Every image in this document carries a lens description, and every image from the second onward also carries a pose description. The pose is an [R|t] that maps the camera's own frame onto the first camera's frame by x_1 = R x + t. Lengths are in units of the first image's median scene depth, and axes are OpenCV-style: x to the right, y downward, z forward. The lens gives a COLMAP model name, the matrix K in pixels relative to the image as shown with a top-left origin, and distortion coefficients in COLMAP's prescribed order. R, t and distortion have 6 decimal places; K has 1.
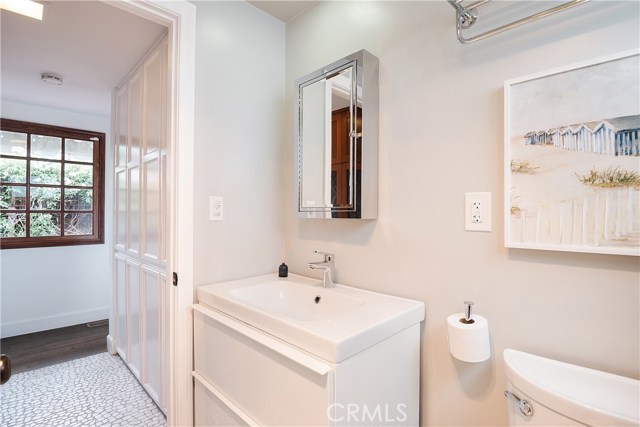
lens RADIAL K [[313.3, 0, 320.0], [0, 313.3, 213.5], [0, 0, 1]] dist [-0.002217, -0.001253]
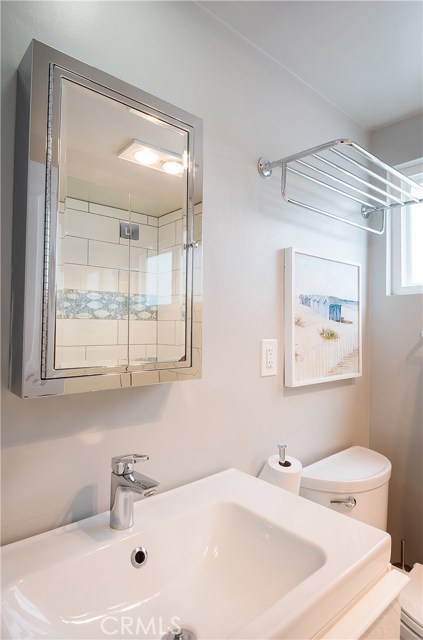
lens RADIAL K [[362.7, 0, 211.5], [0, 362.7, 320.0], [0, 0, 1]] dist [0.003434, 0.000373]
pose [[0.077691, 0.015253, 0.996861, -0.856430], [-0.008609, 0.999856, -0.014628, -0.131879], [-0.996940, -0.007446, 0.077811, 1.276219]]
